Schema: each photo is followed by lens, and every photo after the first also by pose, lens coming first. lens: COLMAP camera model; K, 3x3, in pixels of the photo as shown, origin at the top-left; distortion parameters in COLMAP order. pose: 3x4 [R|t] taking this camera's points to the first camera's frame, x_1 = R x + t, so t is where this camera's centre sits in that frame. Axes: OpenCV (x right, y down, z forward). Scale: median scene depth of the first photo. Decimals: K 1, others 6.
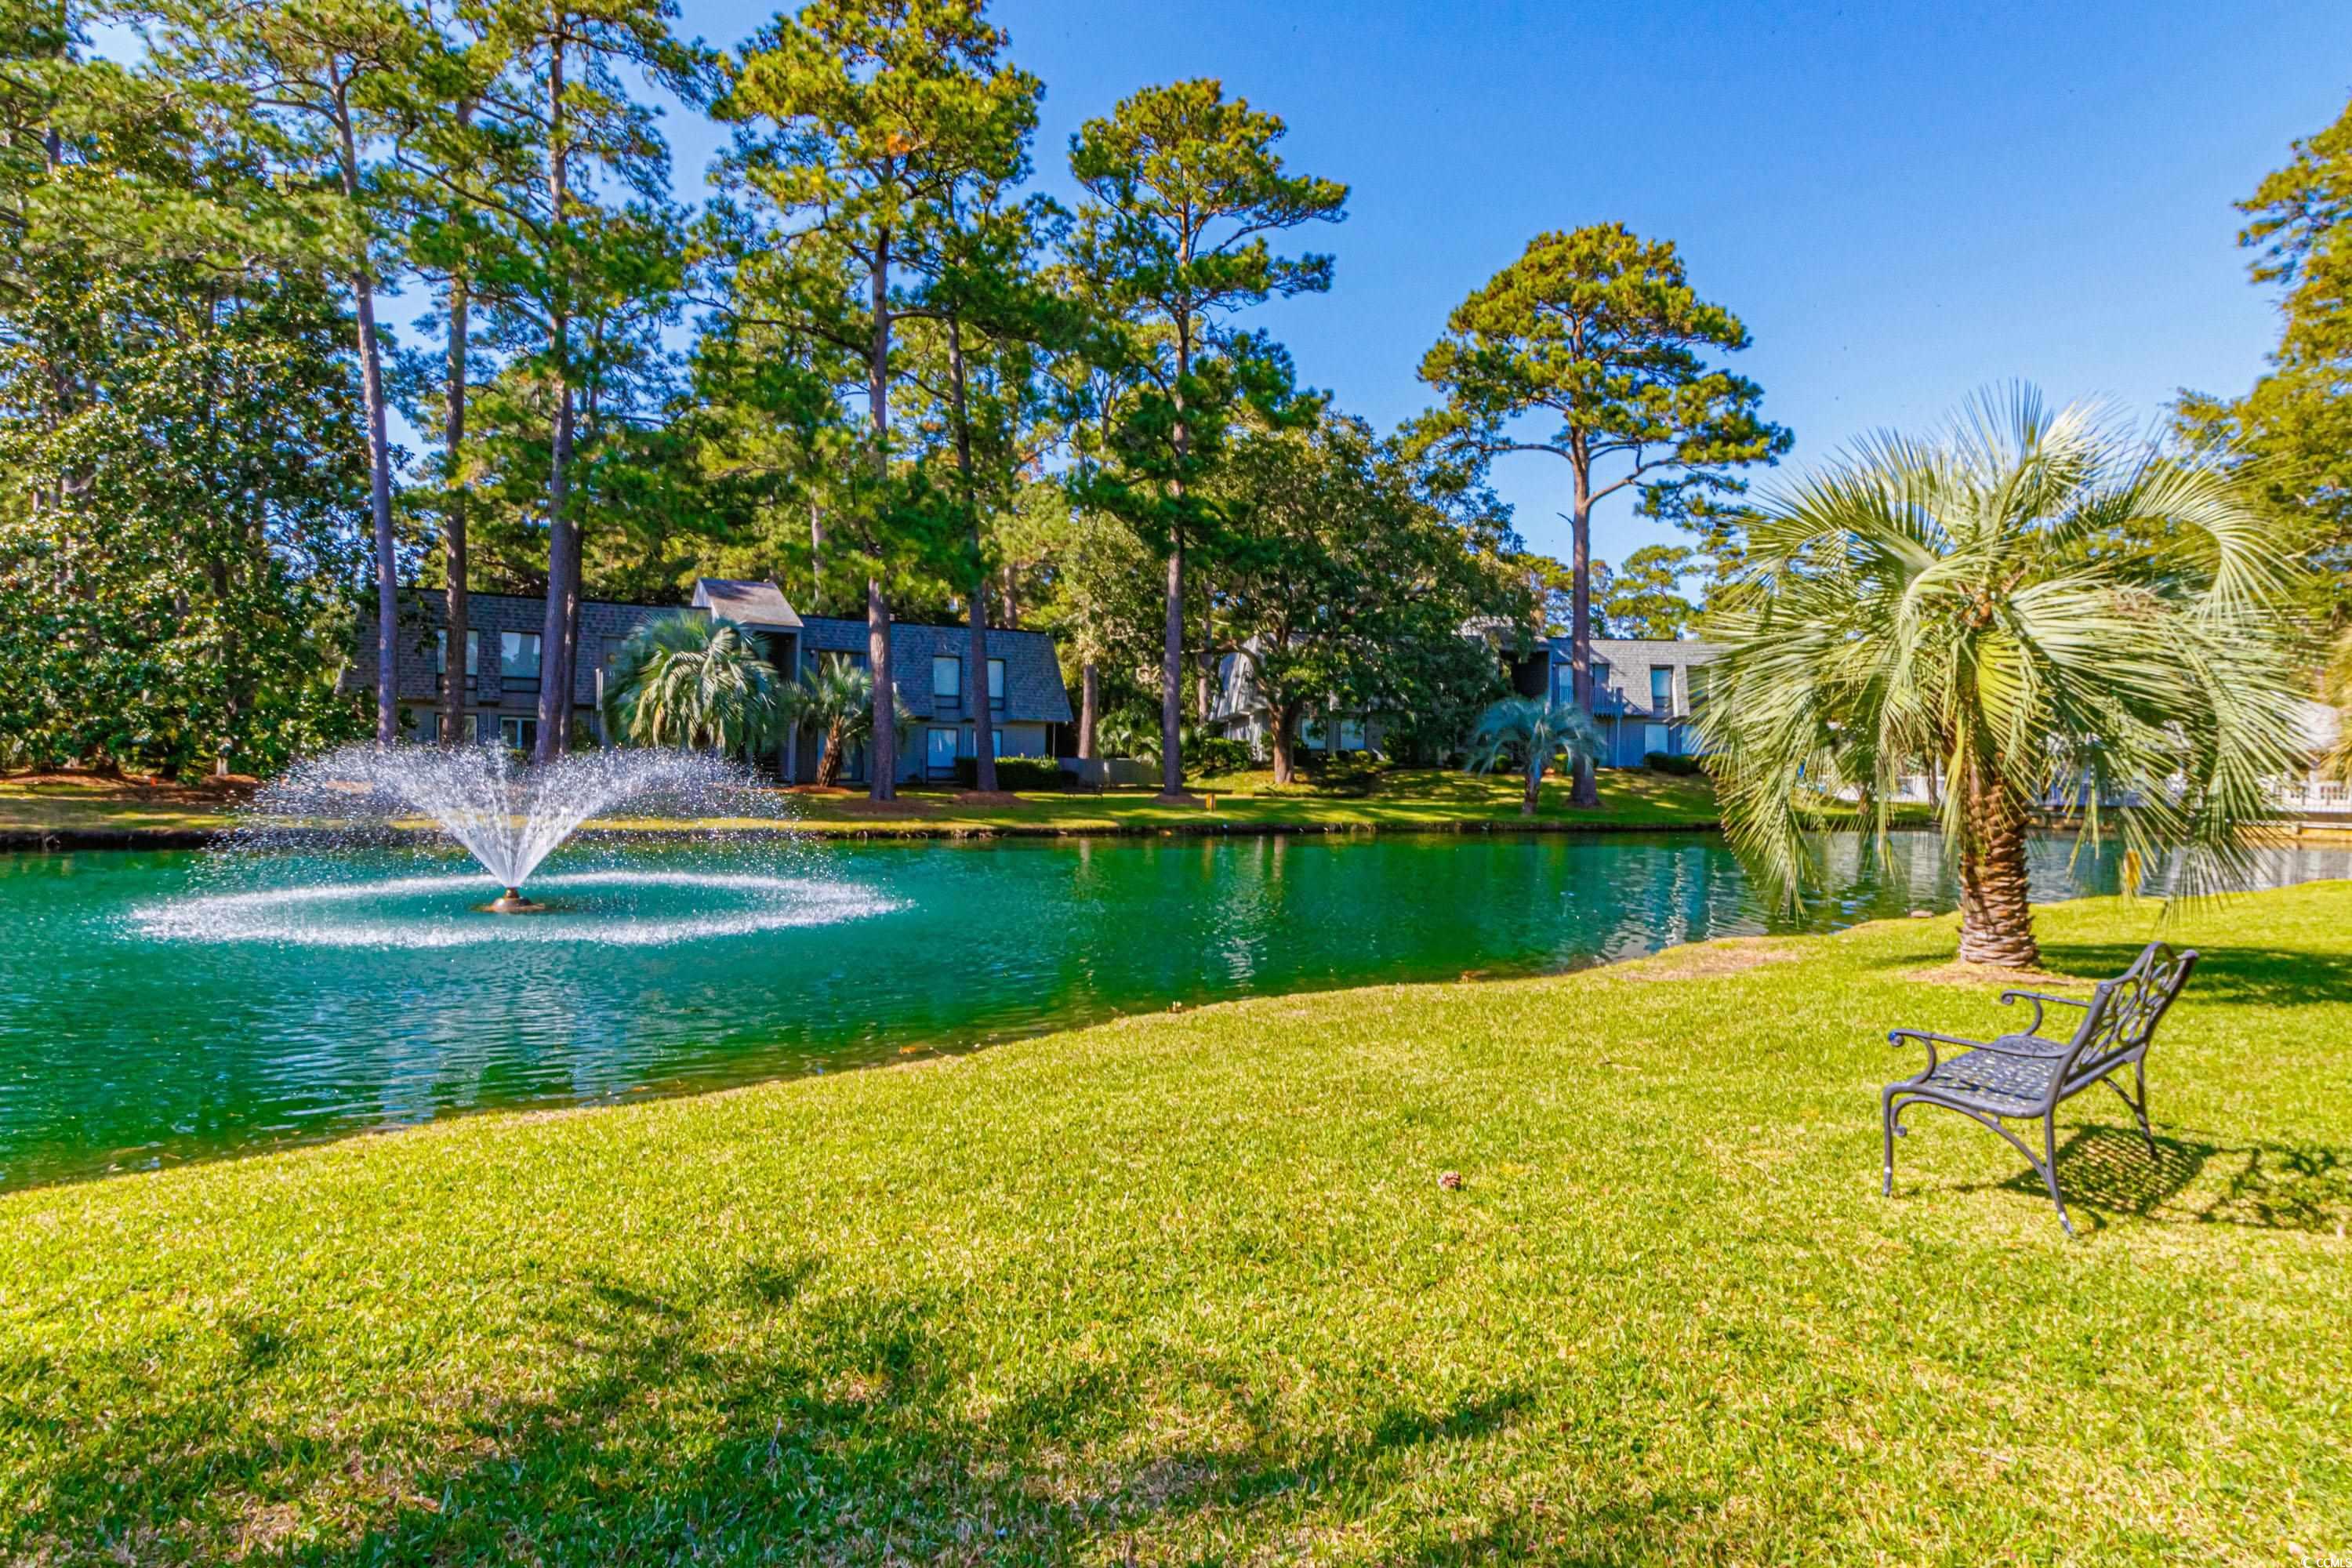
lens RADIAL K [[1305.2, 0, 1177.2], [0, 1305.2, 777.4], [0, 0, 1]] dist [-0.001825, 0.000609]
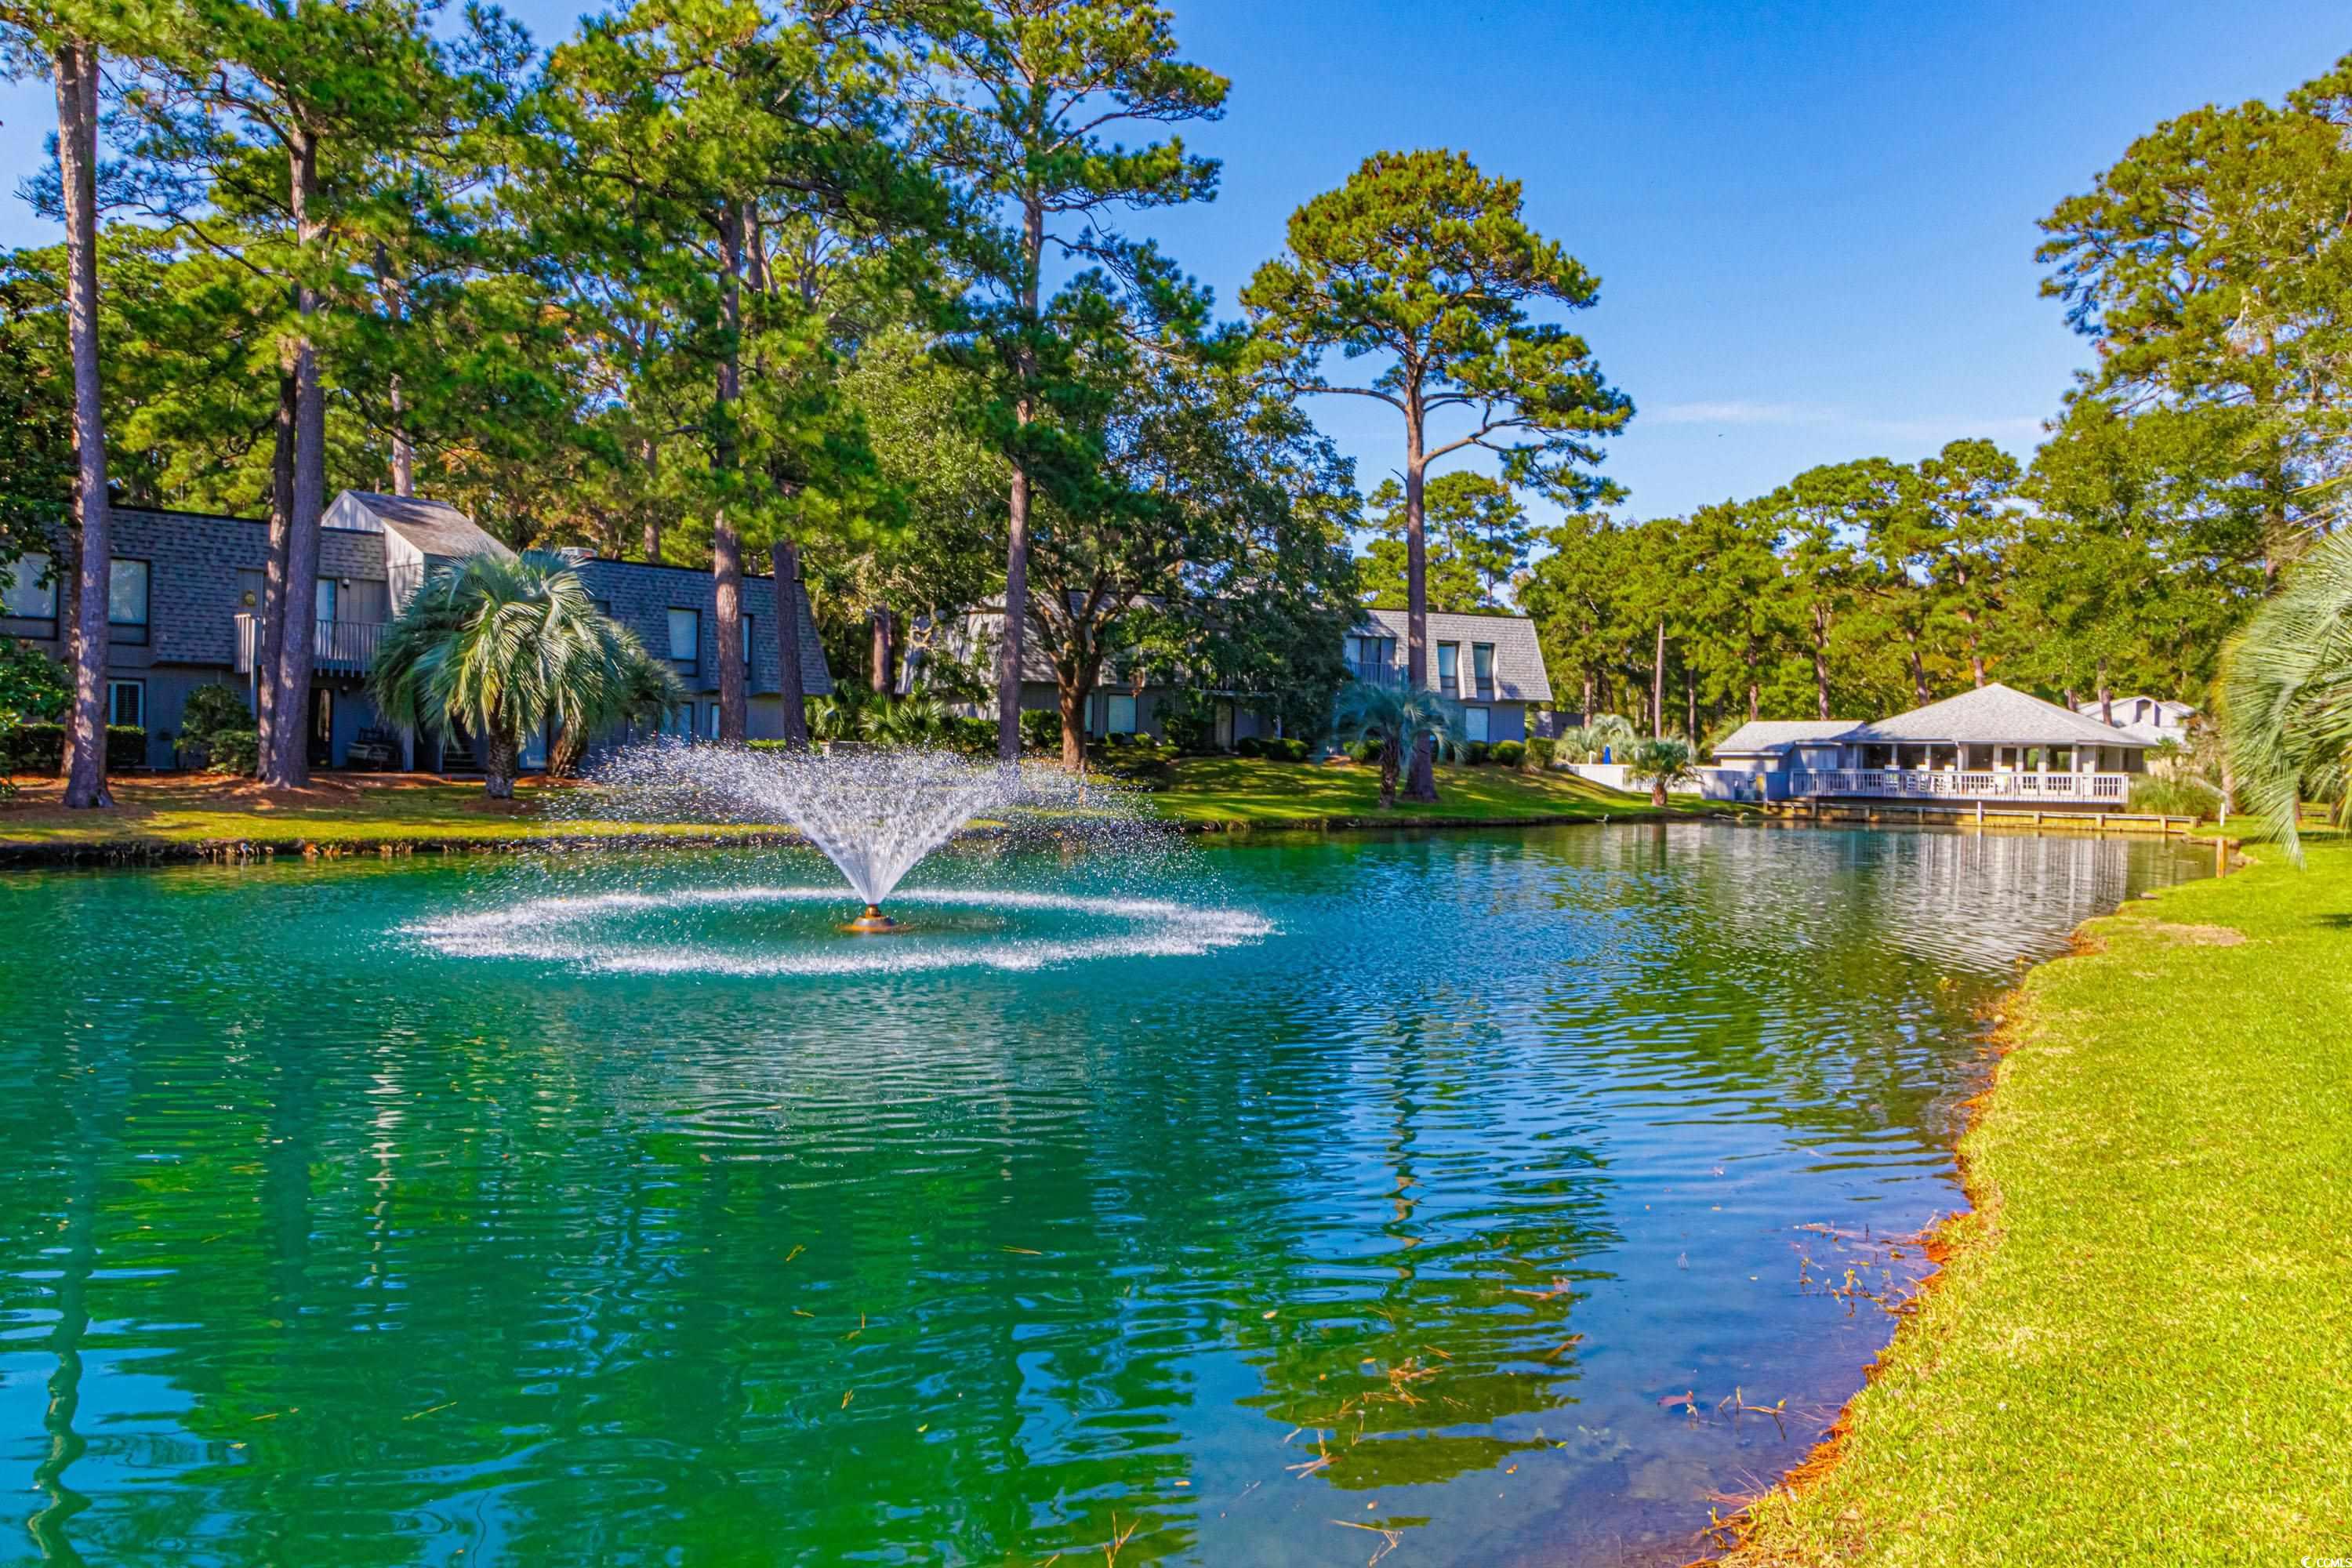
lens RADIAL K [[1703.7, 0, 1172.1], [0, 1703.7, 785.1], [0, 0, 1]] dist [-0.009612, -0.004654]
pose [[0.940629, -0.002476, 0.339428, -0.279209], [-0.002127, 0.999911, 0.013189, -0.003291], [-0.339430, -0.013128, 0.940540, -0.047480]]
